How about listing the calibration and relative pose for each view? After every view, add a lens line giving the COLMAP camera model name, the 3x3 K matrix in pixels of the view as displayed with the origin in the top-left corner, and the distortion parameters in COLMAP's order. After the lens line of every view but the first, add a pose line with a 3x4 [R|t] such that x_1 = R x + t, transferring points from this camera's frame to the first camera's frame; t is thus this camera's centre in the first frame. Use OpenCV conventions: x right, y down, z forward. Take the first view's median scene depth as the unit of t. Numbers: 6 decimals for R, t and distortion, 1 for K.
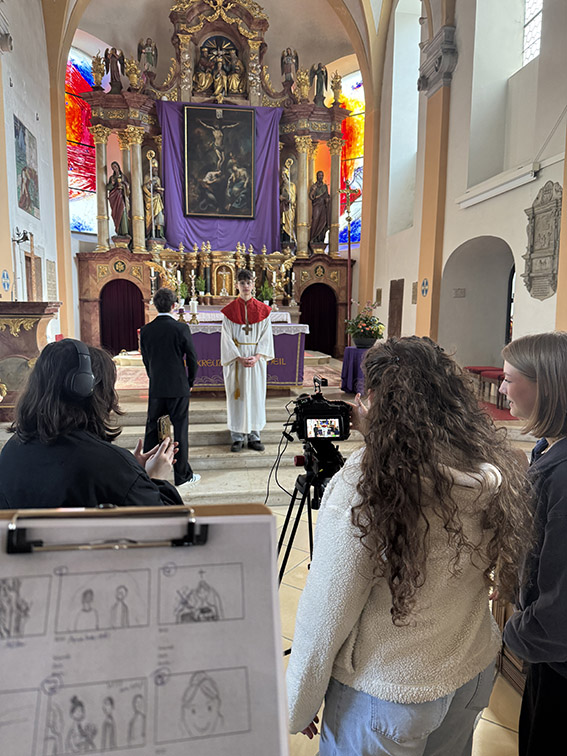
lens RADIAL K [[531.8, 0, 284.0], [0, 531.8, 376.2], [0, 0, 1]] dist [0.004031, 0.001477]
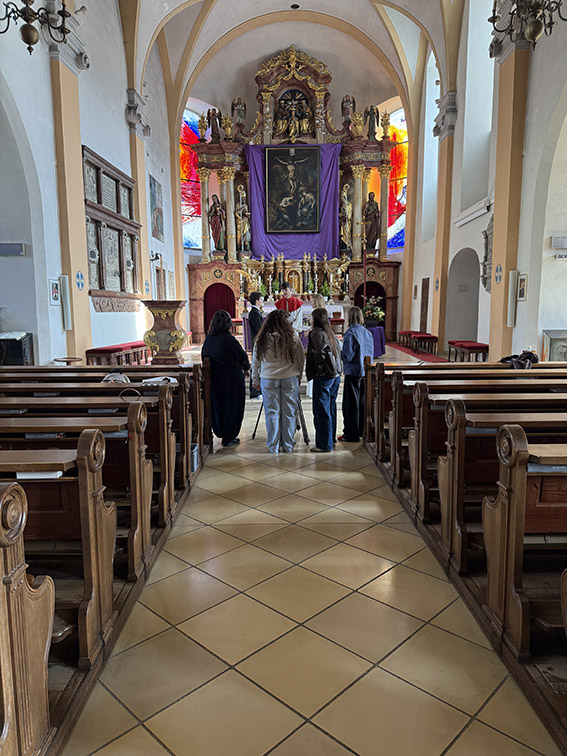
lens RADIAL K [[531.8, 0, 283.3], [0, 531.8, 381.7], [0, 0, 1]] dist [0.004031, 0.001477]
pose [[0.984497, 0.007251, -0.175253, 0.088787], [-0.003906, 0.999804, 0.019424, 0.040043], [0.175359, -0.018439, 0.984332, -0.291095]]
